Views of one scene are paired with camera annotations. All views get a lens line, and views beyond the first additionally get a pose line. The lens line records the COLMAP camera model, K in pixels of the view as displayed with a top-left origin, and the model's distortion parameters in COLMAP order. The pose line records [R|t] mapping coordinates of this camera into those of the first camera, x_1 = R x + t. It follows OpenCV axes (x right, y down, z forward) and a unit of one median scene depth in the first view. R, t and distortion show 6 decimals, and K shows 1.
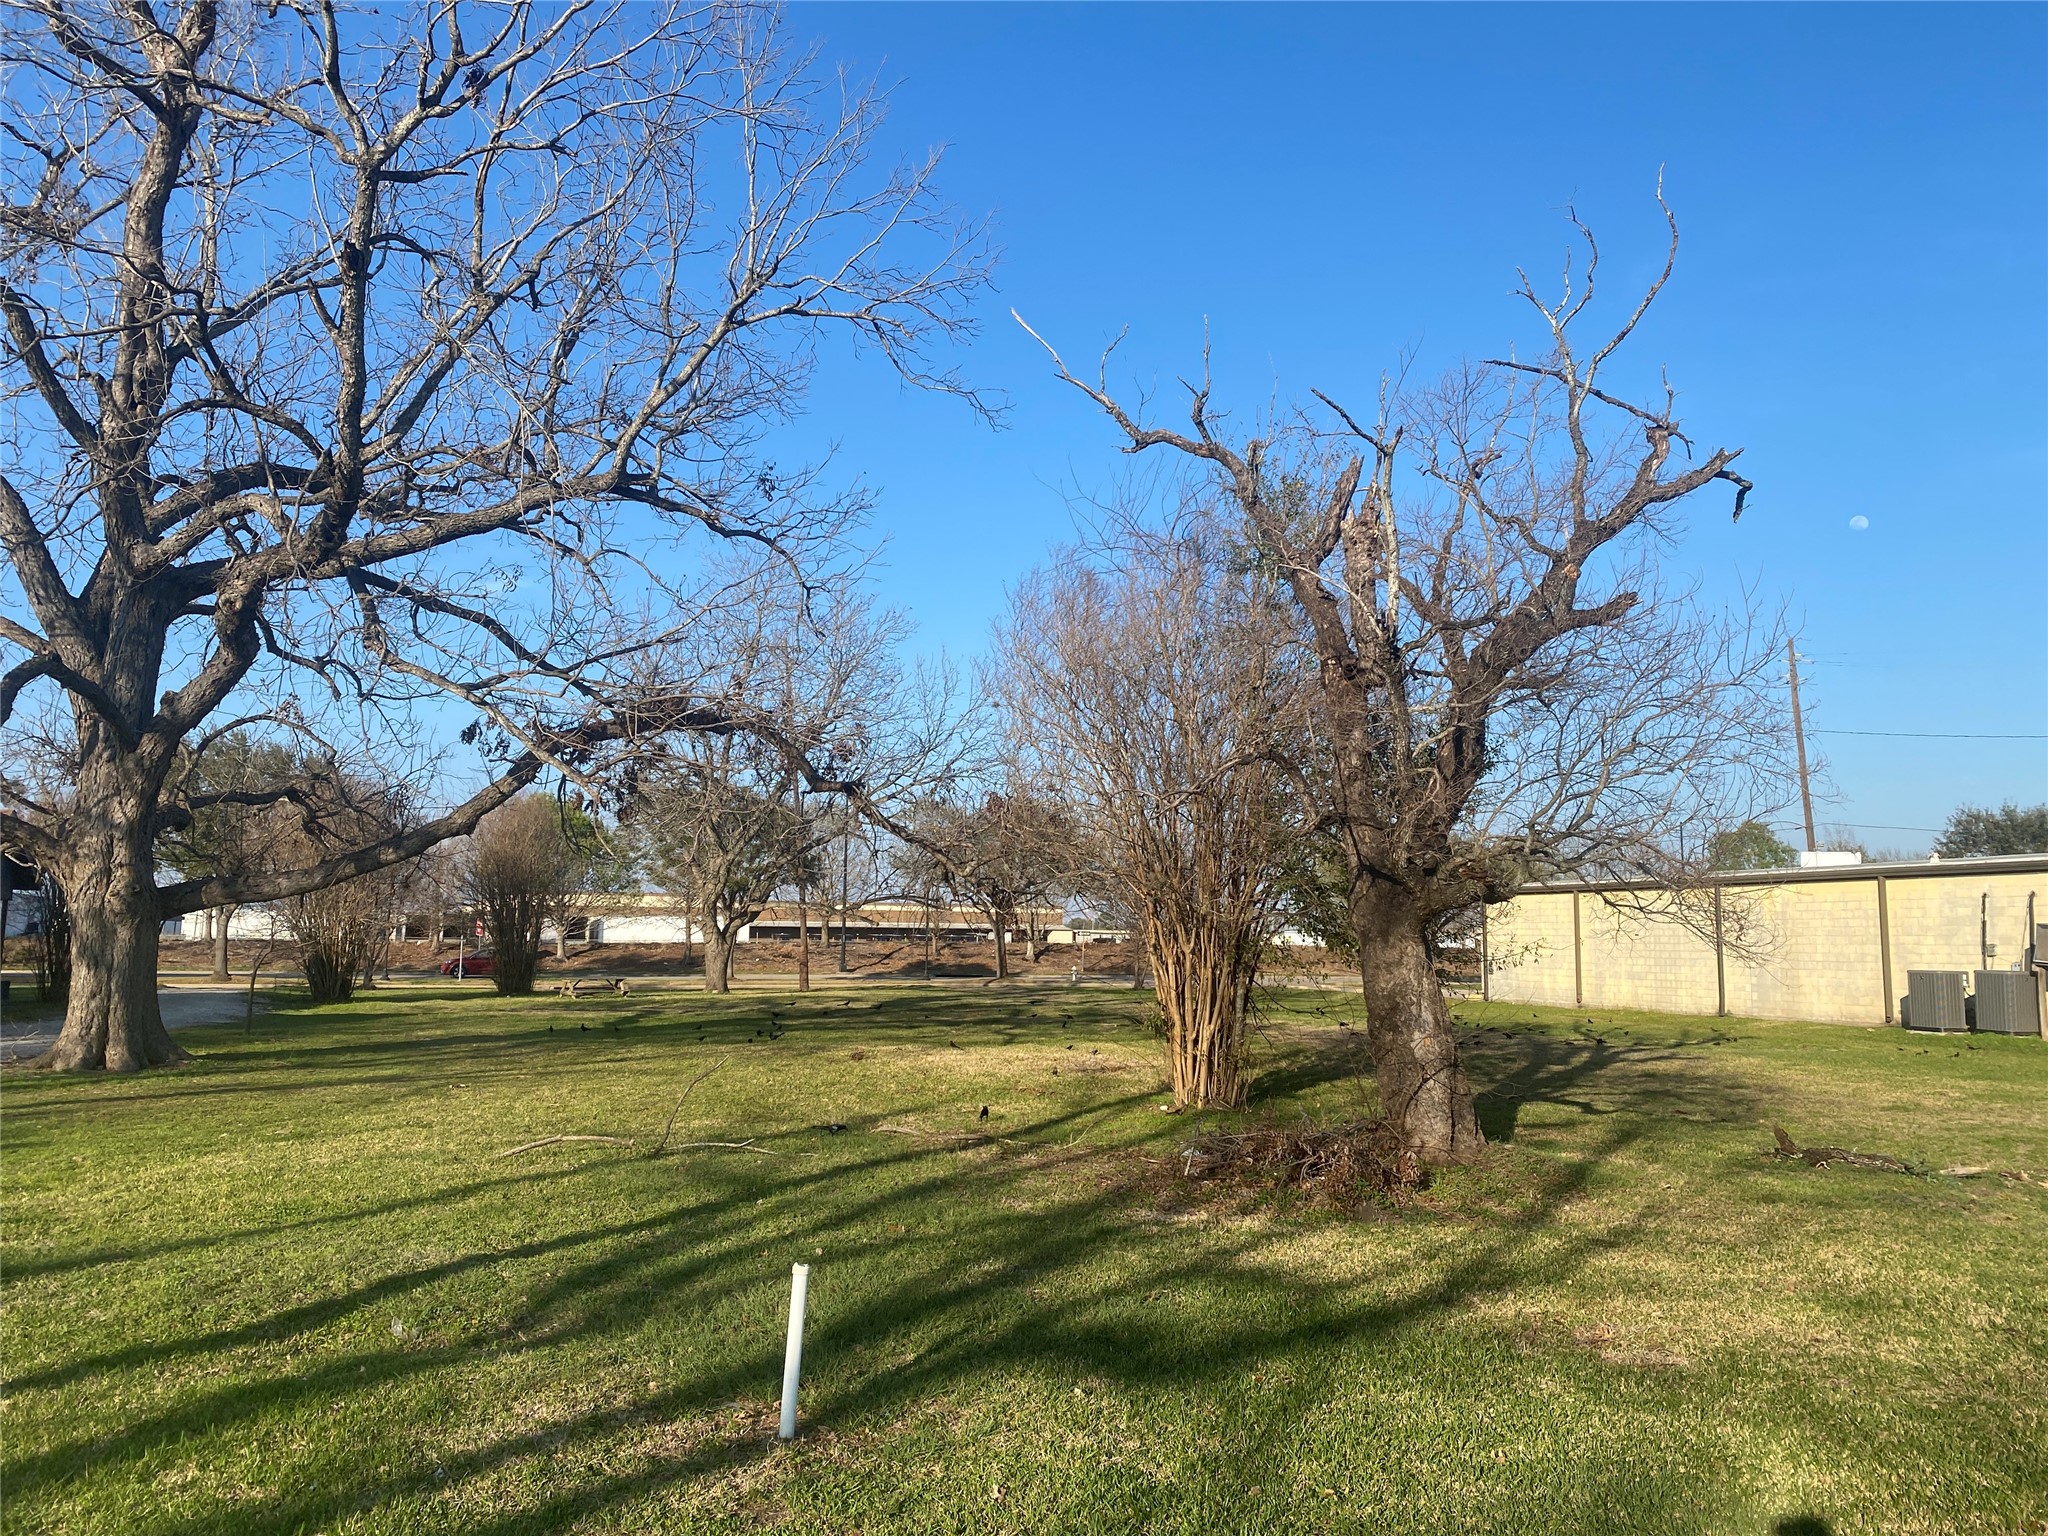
lens RADIAL K [[1535.5, 0, 1028.3], [0, 1535.5, 766.7], [0, 0, 1]] dist [0.002529, 0.015759]
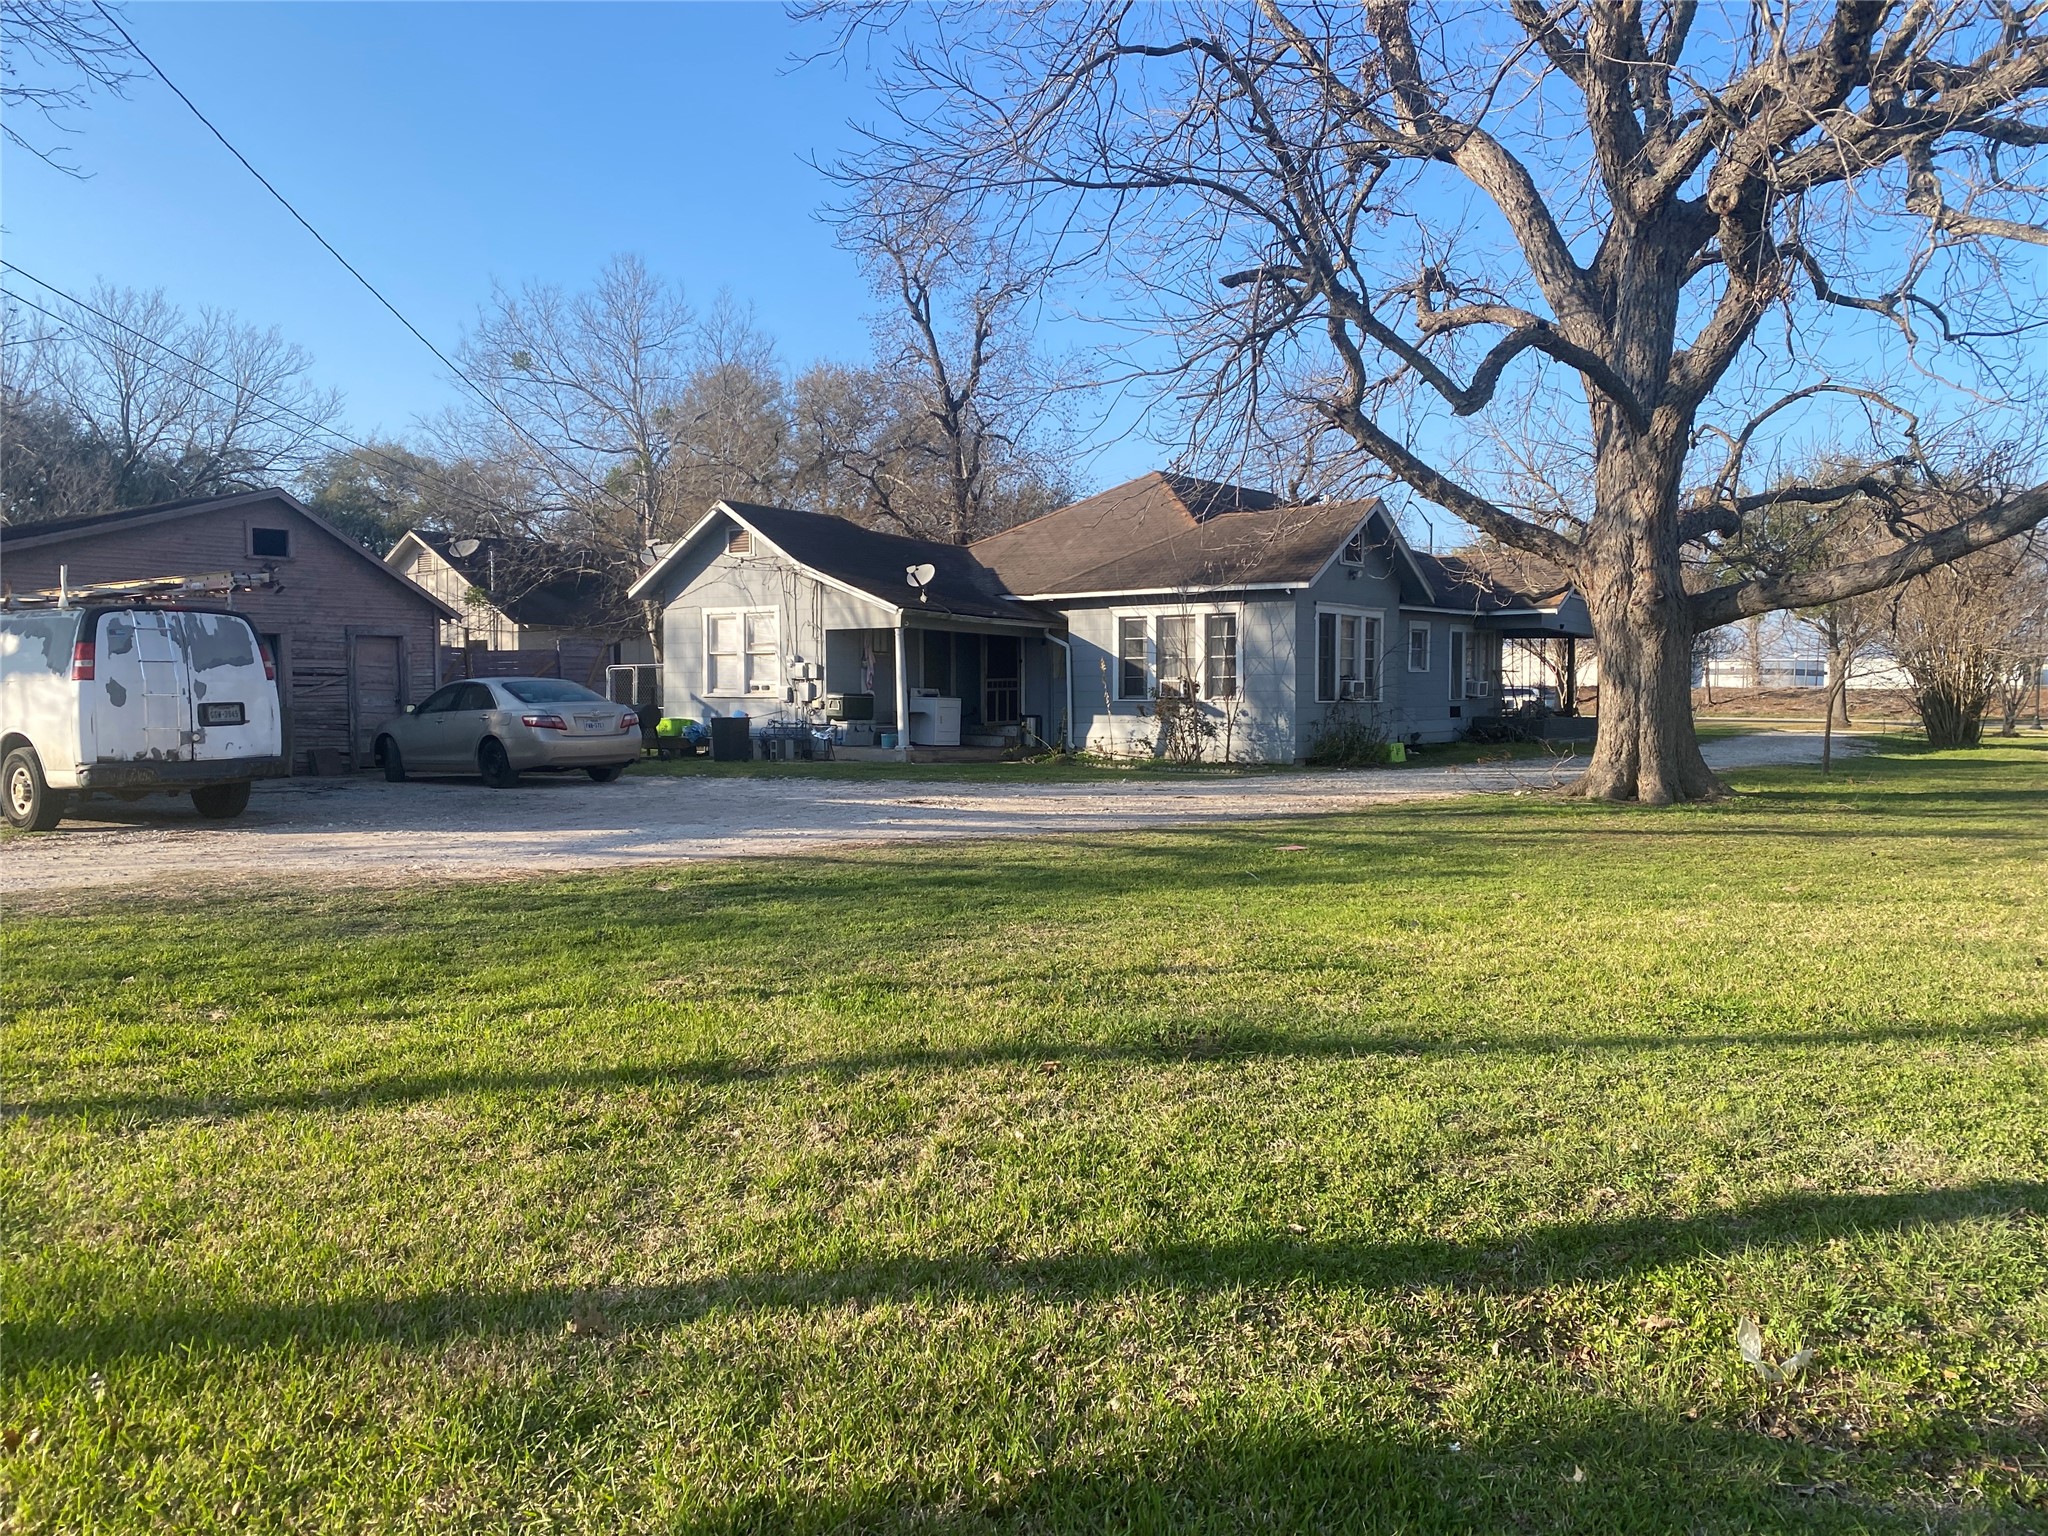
lens RADIAL K [[1535.5, 0, 1027.0], [0, 1535.5, 763.0], [0, 0, 1]] dist [0.002529, 0.015759]
pose [[0.555533, 0.029504, -0.830971, -0.060713], [0.099105, 0.989897, 0.101402, 0.050152], [0.825567, -0.138686, 0.546996, 0.227666]]
